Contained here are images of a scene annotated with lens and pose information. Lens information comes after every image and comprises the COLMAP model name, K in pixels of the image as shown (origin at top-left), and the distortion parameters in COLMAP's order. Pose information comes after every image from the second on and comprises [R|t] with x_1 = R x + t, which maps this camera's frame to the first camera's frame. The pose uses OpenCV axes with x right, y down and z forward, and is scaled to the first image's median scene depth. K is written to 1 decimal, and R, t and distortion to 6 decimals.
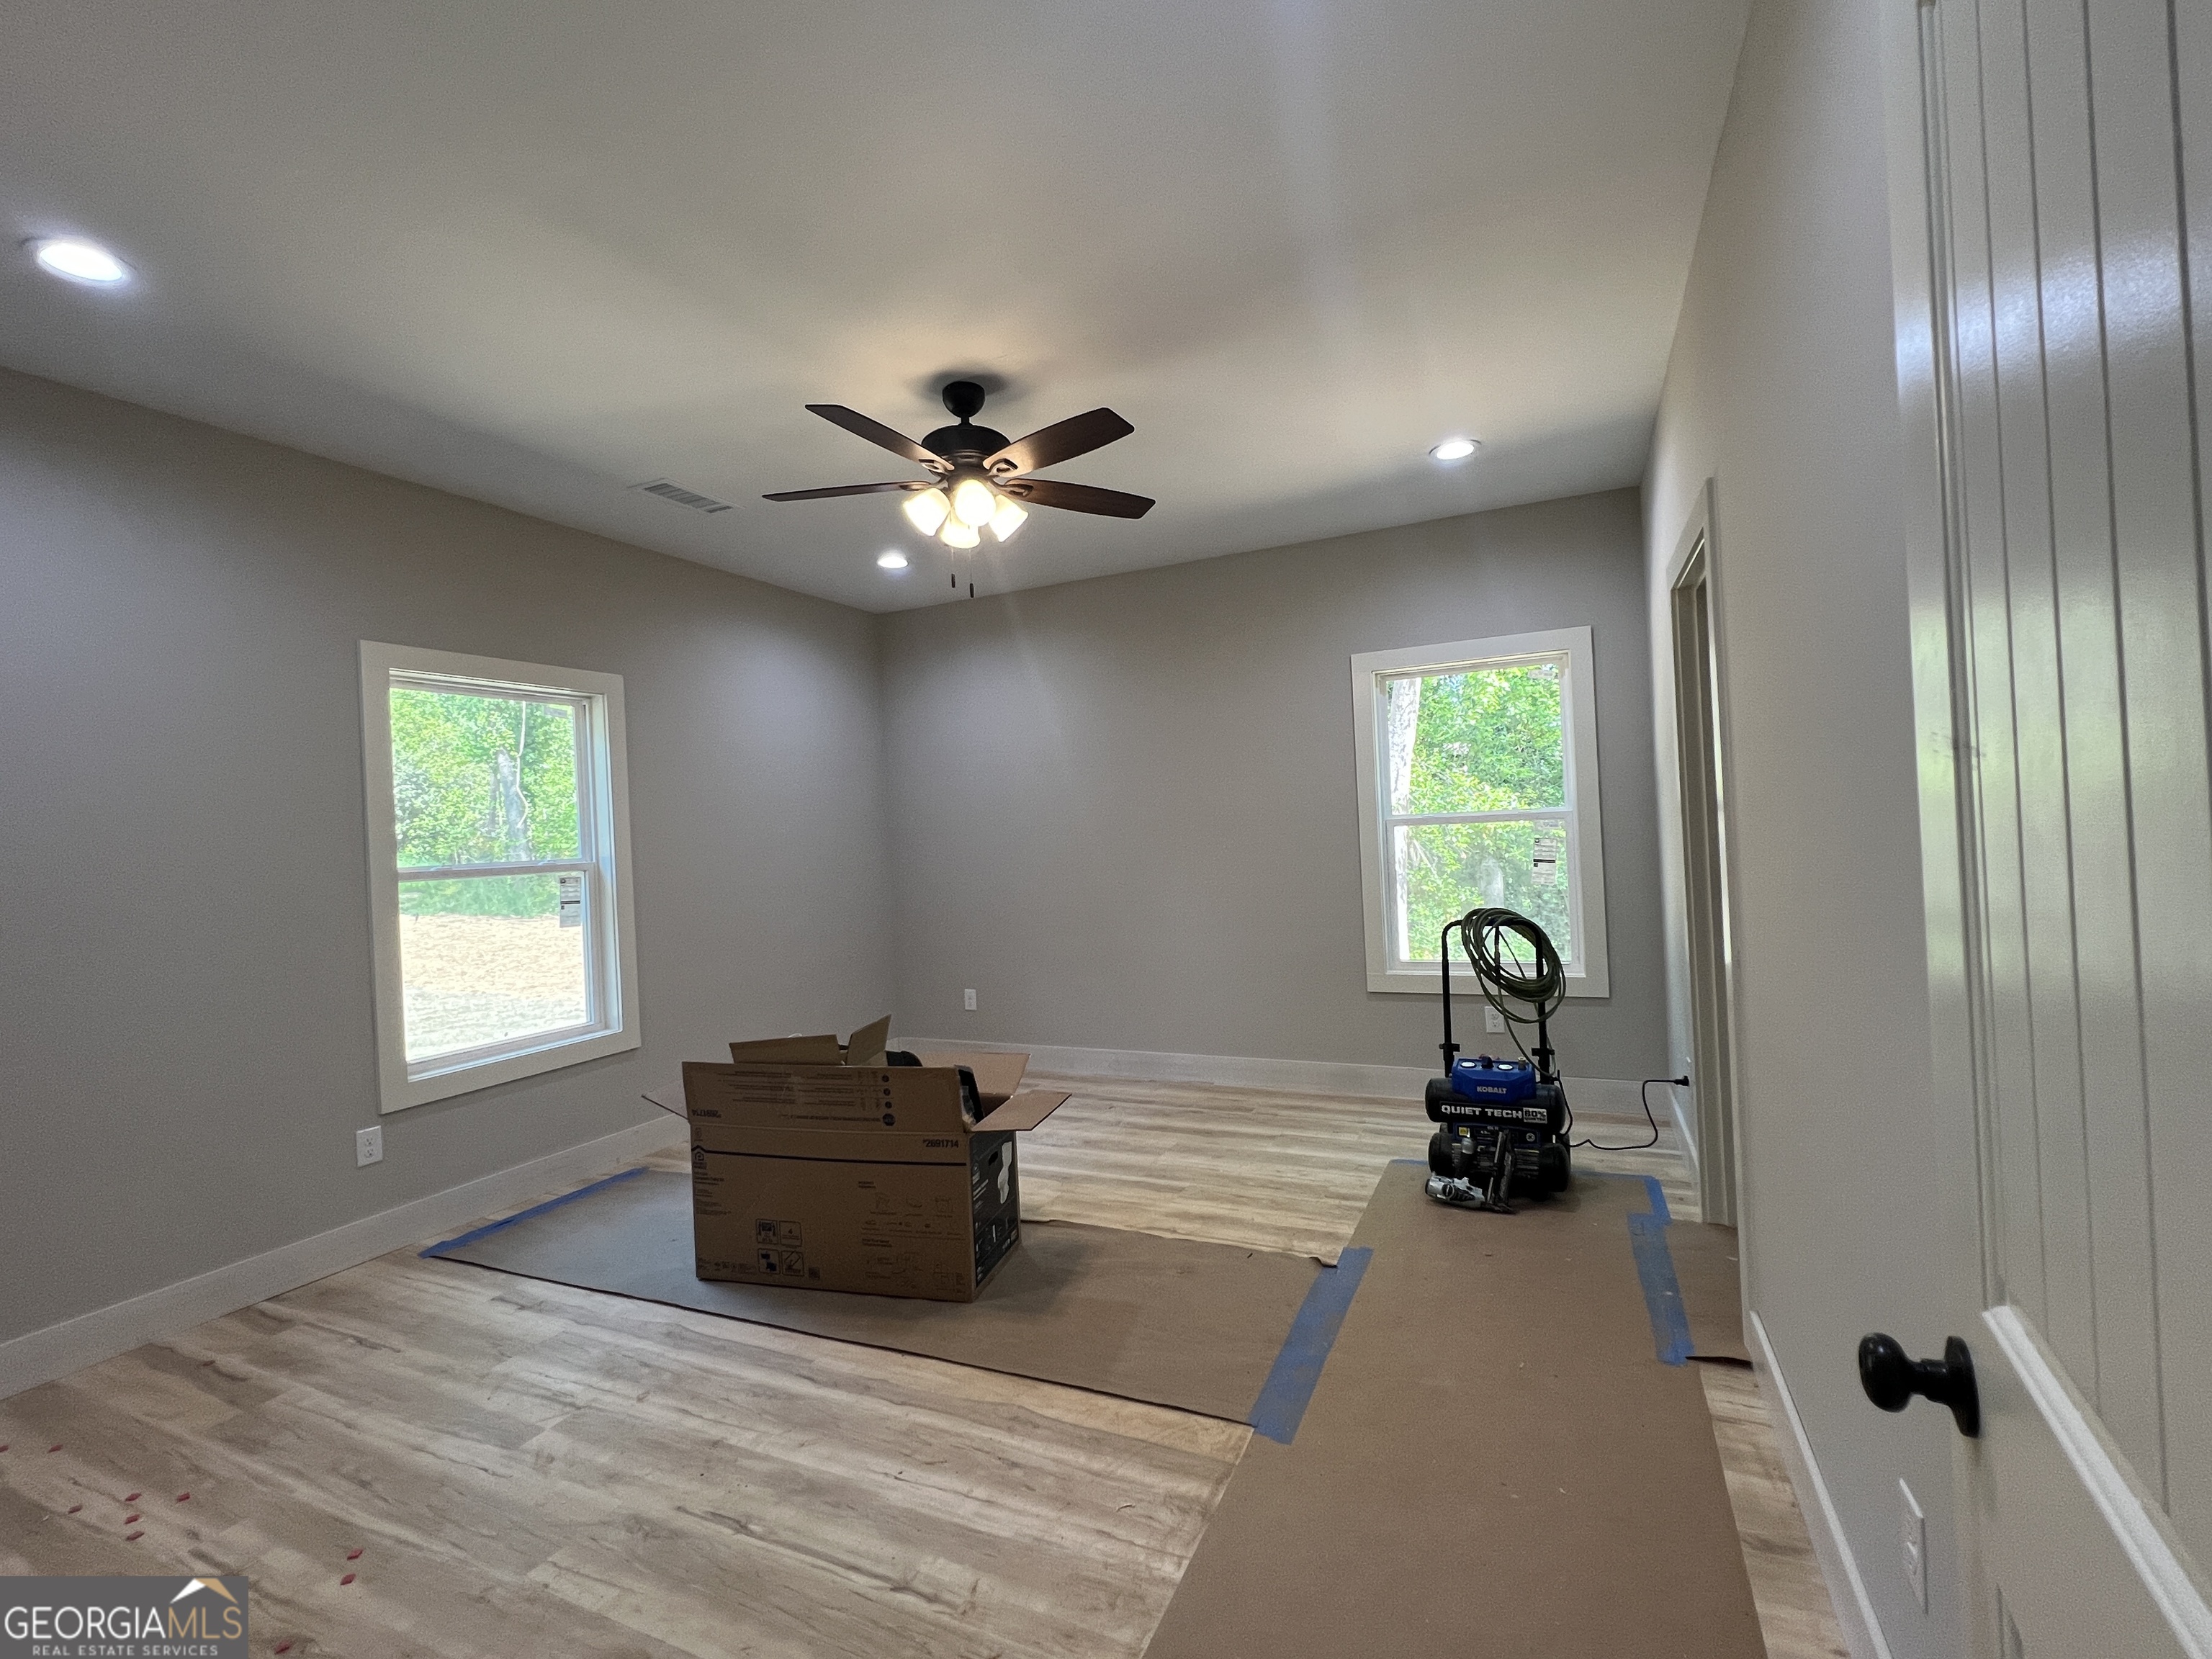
lens RADIAL K [[970.6, 0, 1106.0], [0, 970.6, 829.5], [0, 0, 1]] dist [-0.000157, -0.000002]
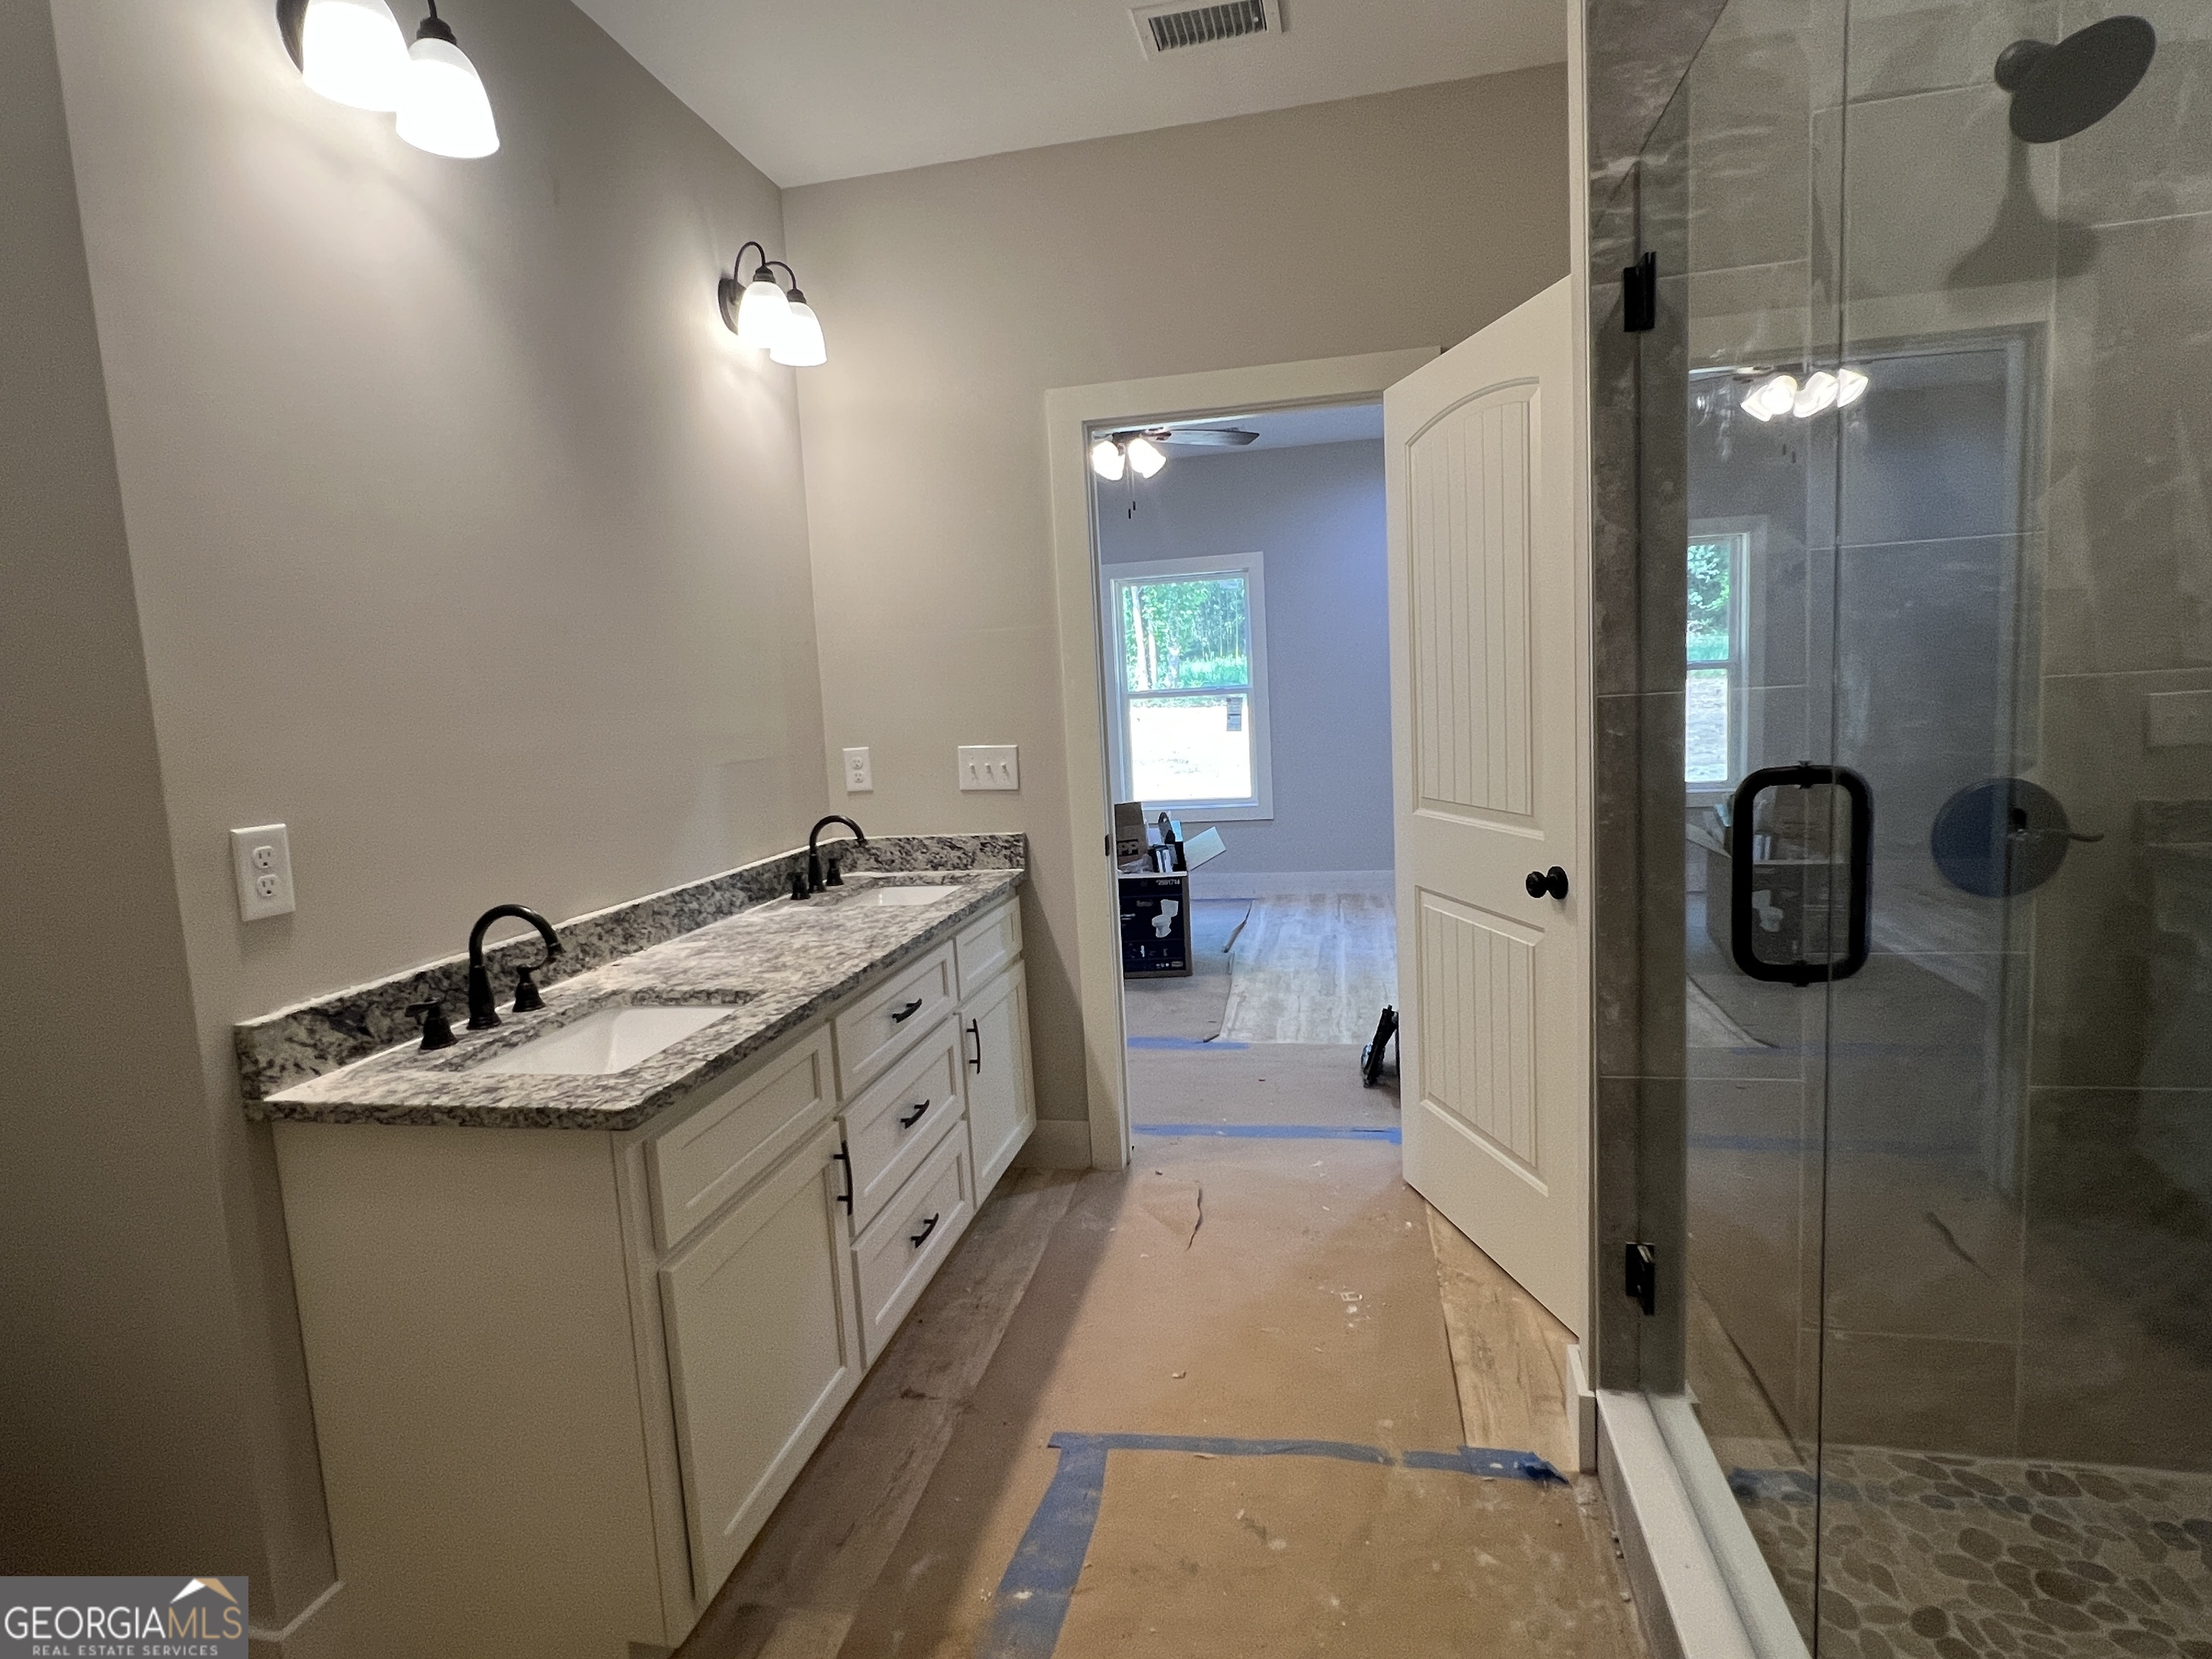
lens RADIAL K [[1143.2, 0, 1106.0], [0, 1143.2, 829.5], [0, 0, 1]] dist [-0.000017, -0.000009]
pose [[0.238691, 0.146829, -0.959931, 1.370572], [0.048623, 0.985456, 0.162823, -0.057298], [0.969878, -0.085539, 0.228080, 0.486137]]
